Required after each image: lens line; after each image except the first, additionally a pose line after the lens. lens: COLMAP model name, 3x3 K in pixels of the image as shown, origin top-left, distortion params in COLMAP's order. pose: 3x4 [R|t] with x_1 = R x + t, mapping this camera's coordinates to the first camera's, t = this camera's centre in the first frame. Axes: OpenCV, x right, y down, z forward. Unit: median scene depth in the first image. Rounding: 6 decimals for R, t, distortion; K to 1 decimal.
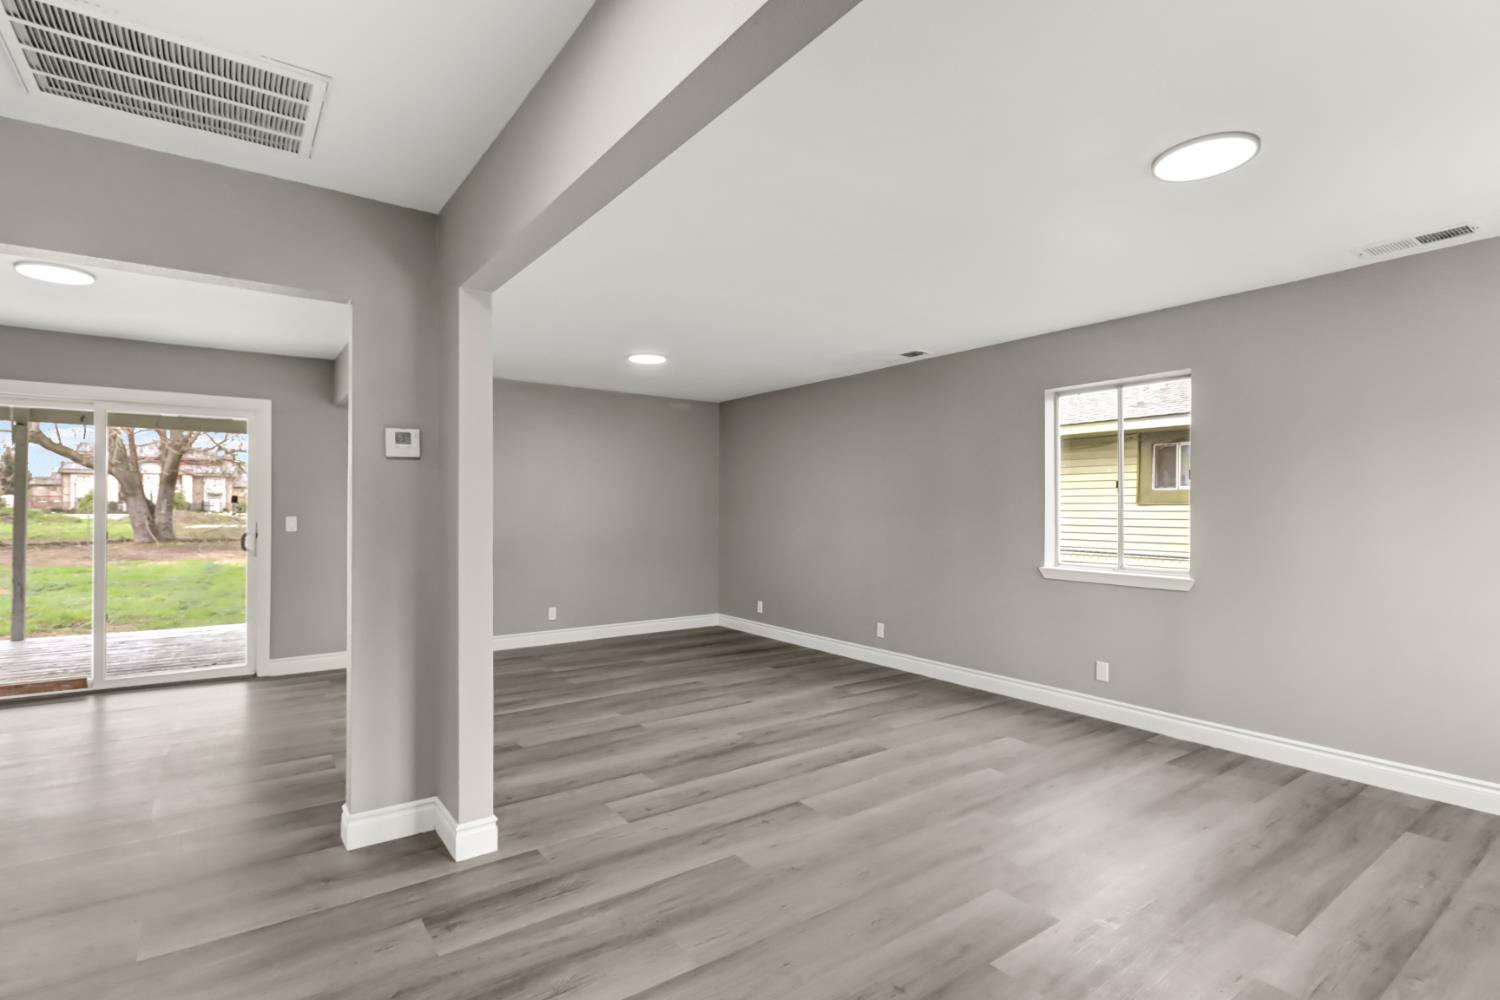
lens RADIAL K [[718.5, 0, 754.9], [0, 718.5, 508.3], [0, 0, 1]] dist [0.000725, -0.000440]
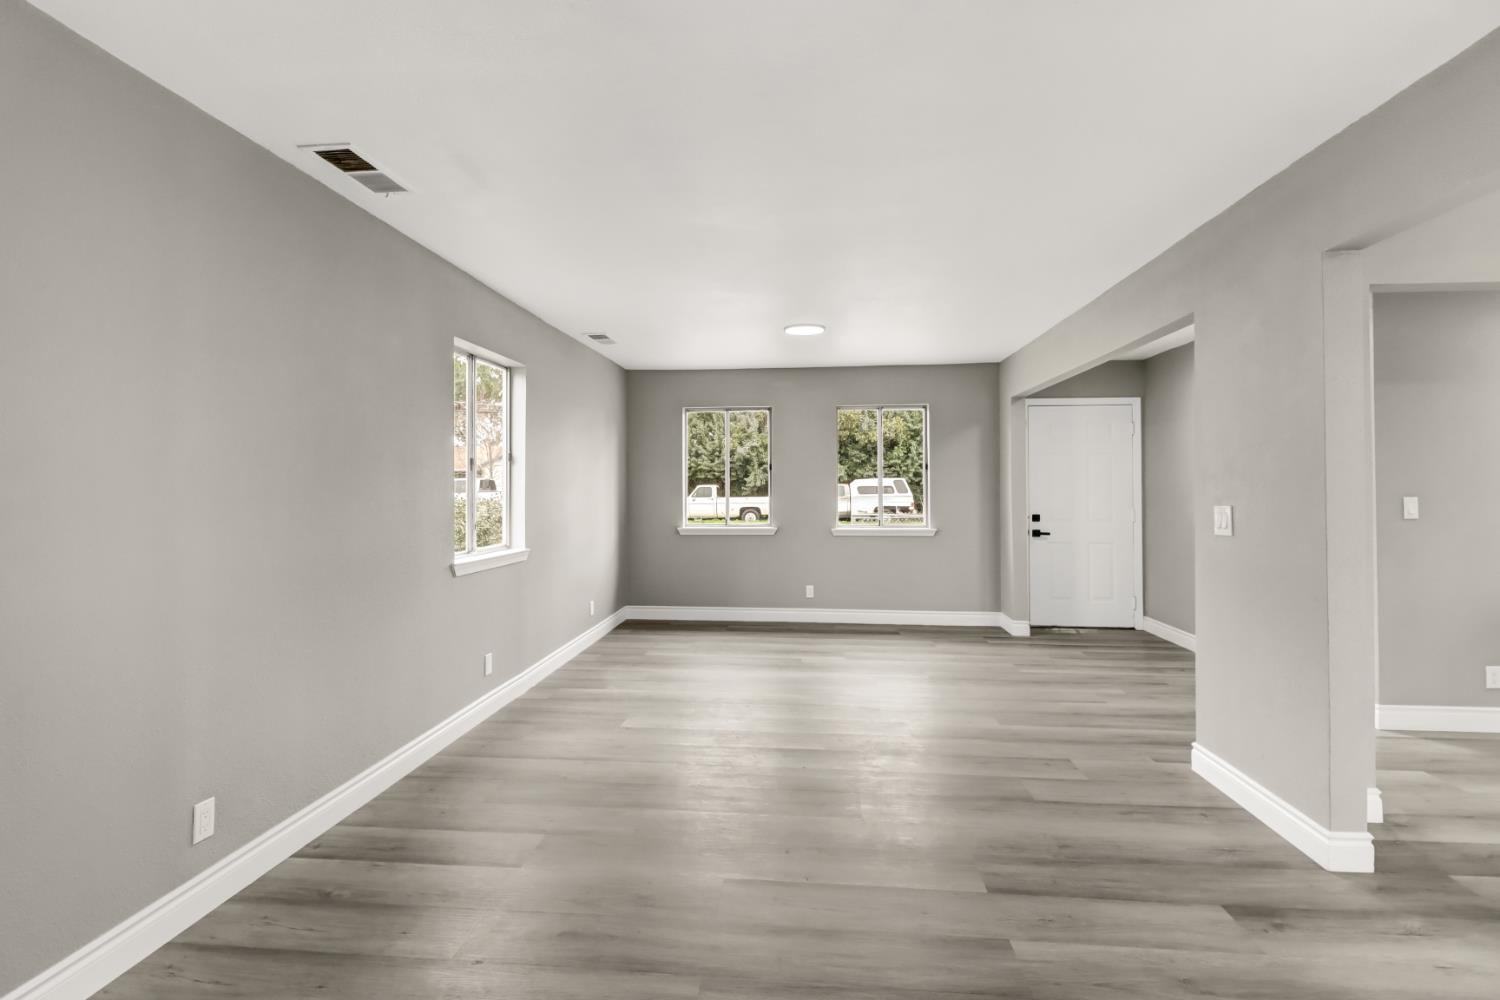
lens RADIAL K [[697.2, 0, 739.7], [0, 697.2, 477.2], [0, 0, 1]] dist [0.001594, -0.005956]
pose [[-0.734758, 0.008204, 0.678280, -0.480775], [-0.001793, 0.999900, -0.014036, -0.001839], [-0.678327, -0.011529, -0.734670, 1.915726]]
